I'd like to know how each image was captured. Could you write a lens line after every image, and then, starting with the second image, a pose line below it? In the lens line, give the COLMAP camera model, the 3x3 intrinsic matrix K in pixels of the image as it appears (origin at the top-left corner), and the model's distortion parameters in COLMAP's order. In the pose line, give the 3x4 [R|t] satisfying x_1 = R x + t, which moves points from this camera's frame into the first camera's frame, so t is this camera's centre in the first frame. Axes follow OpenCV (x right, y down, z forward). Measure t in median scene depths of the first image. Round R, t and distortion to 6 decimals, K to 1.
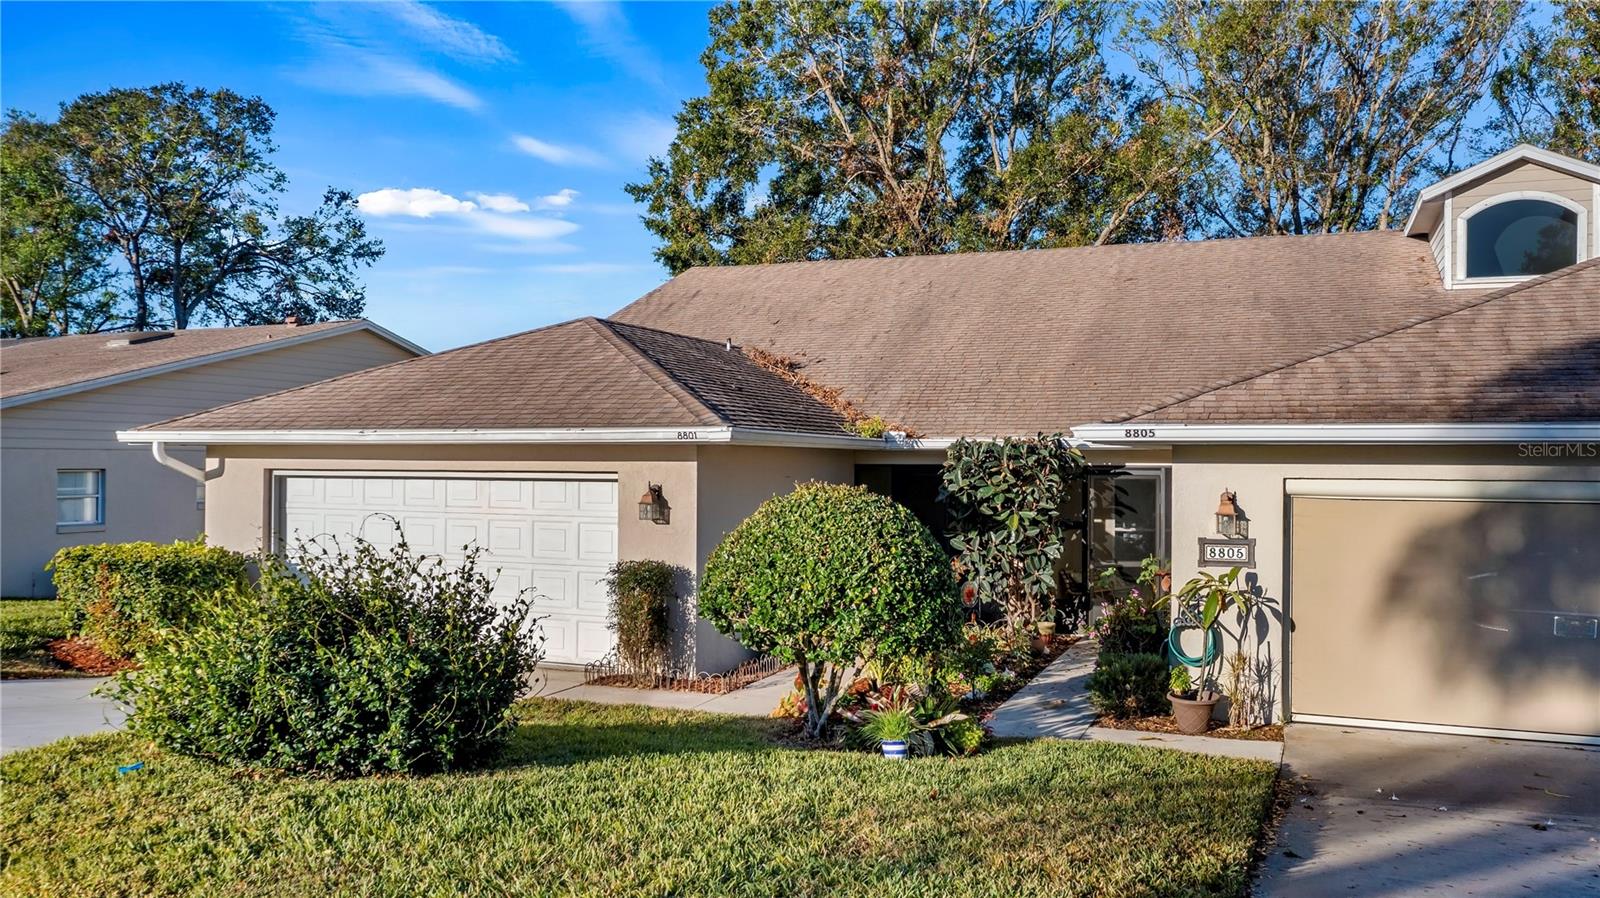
lens RADIAL K [[1331.0, 0, 800.0], [0, 1331.0, 463.4], [0, 0, 1]] dist [-0.017676, 0.006283]
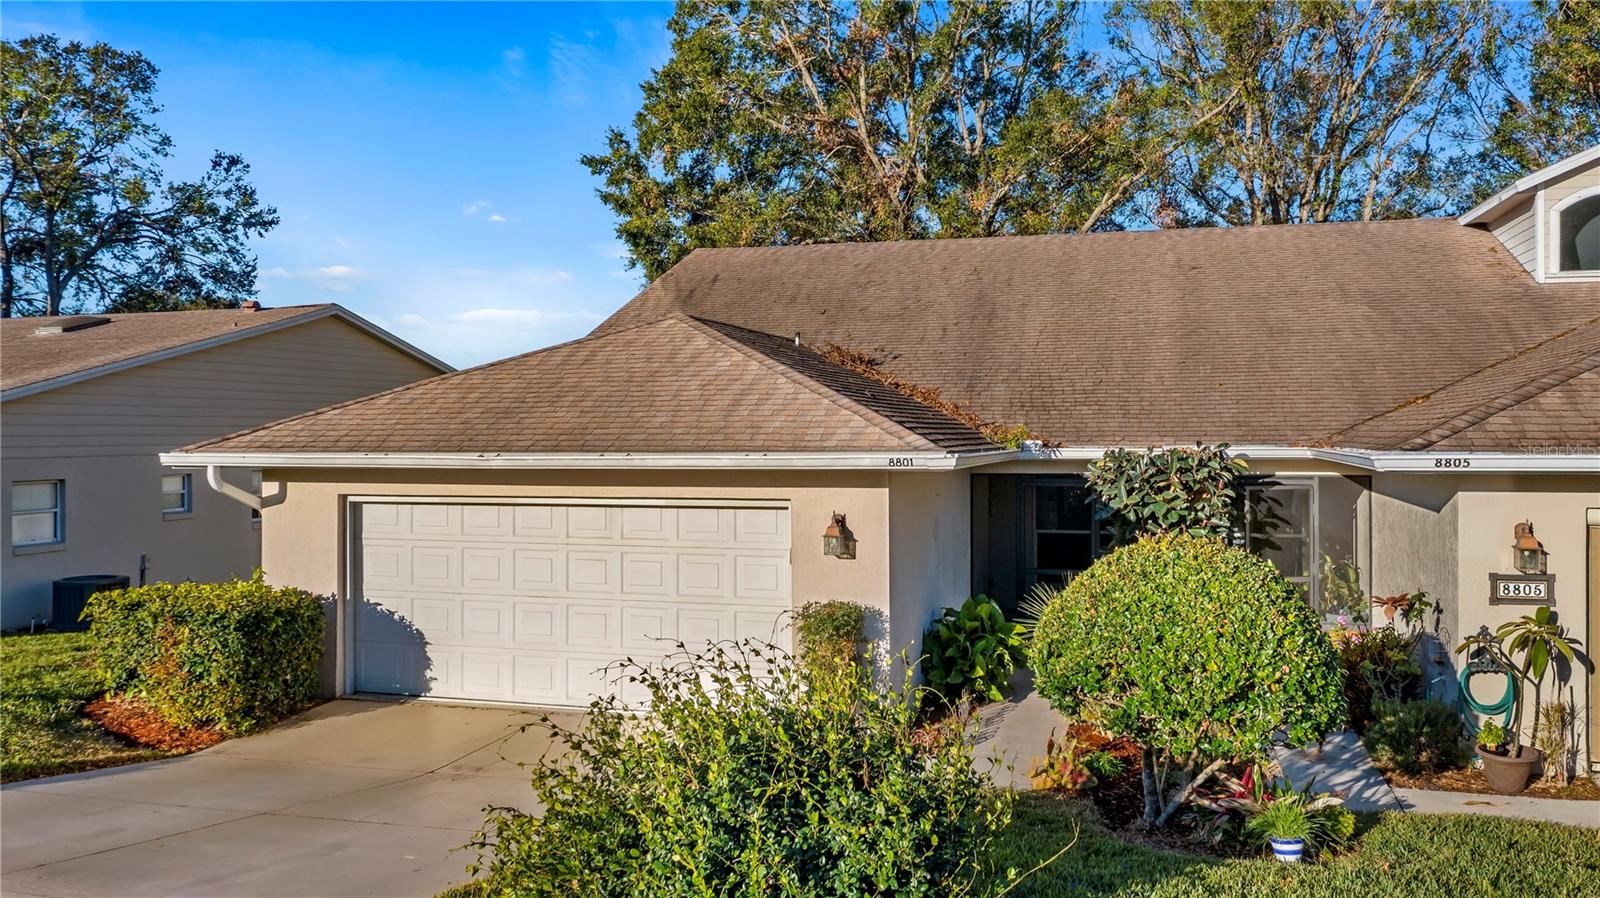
lens RADIAL K [[1331.0, 0, 800.2], [0, 1331.0, 432.3], [0, 0, 1]] dist [-0.017676, 0.006283]
pose [[0.993678, -0.010067, 0.111811, -0.189794], [0.009825, 0.999948, 0.002715, -0.033495], [-0.111833, -0.001600, 0.993726, 0.104155]]
